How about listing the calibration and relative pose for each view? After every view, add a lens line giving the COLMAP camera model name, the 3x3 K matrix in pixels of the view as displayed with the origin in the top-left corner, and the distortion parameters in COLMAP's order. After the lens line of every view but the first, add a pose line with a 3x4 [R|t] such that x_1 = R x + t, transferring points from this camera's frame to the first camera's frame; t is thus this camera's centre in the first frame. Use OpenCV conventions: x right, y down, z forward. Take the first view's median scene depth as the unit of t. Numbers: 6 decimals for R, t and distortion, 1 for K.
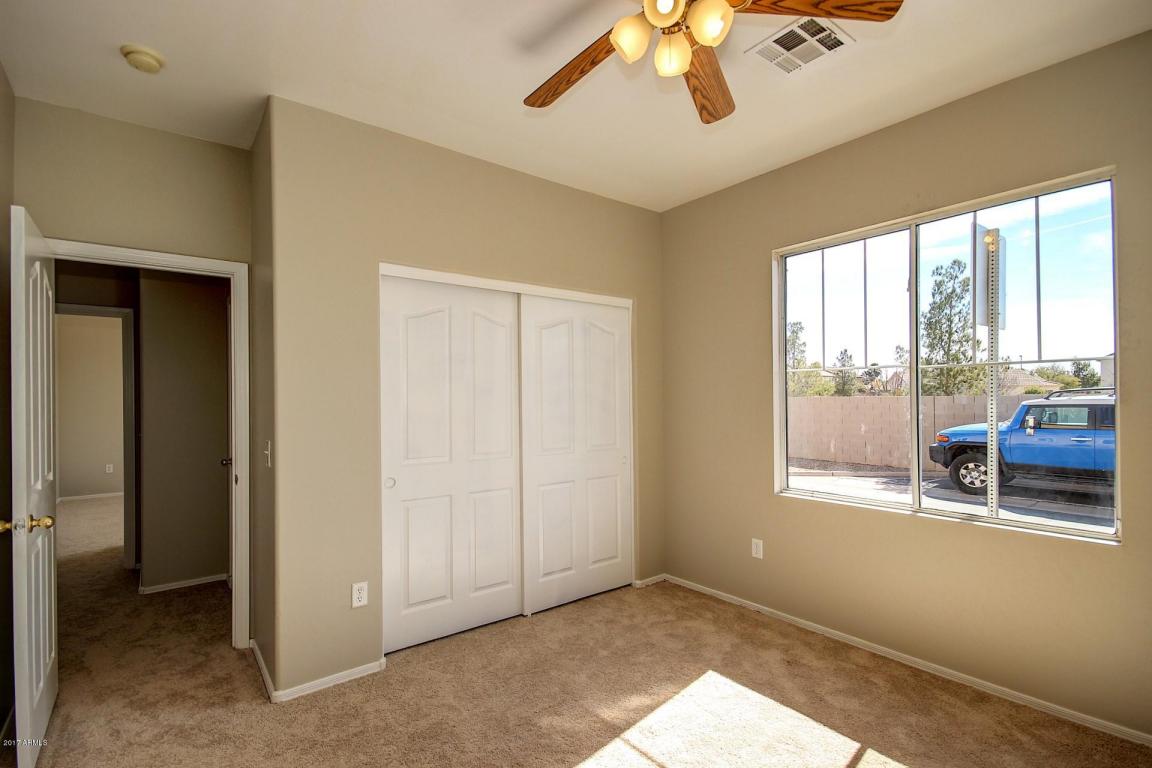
lens RADIAL K [[535.2, 0, 572.0], [0, 535.2, 393.8], [0, 0, 1]] dist [0.001225, -0.000942]
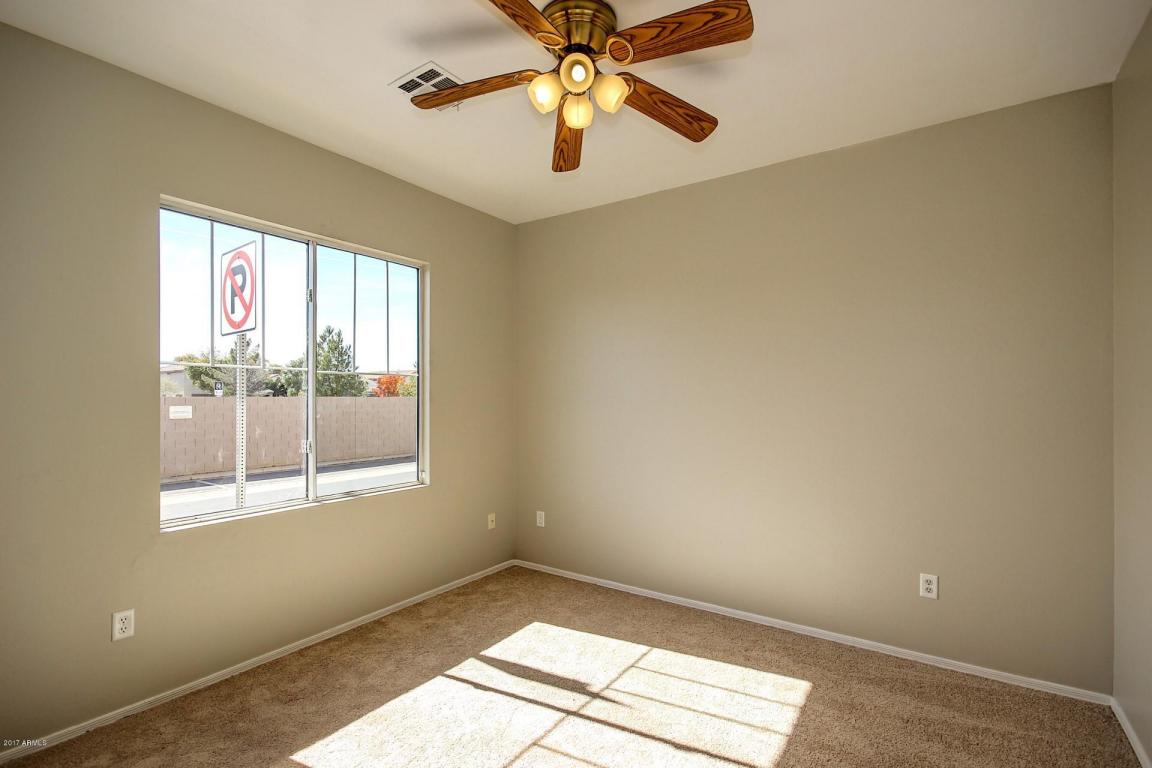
lens RADIAL K [[535.2, 0, 572.7], [0, 535.2, 392.6], [0, 0, 1]] dist [0.001225, -0.000942]
pose [[-0.303286, 0.010017, 0.952847, -0.565154], [-0.008165, 0.999881, -0.013111, 0.002881], [-0.952865, -0.011756, -0.303168, 0.811026]]
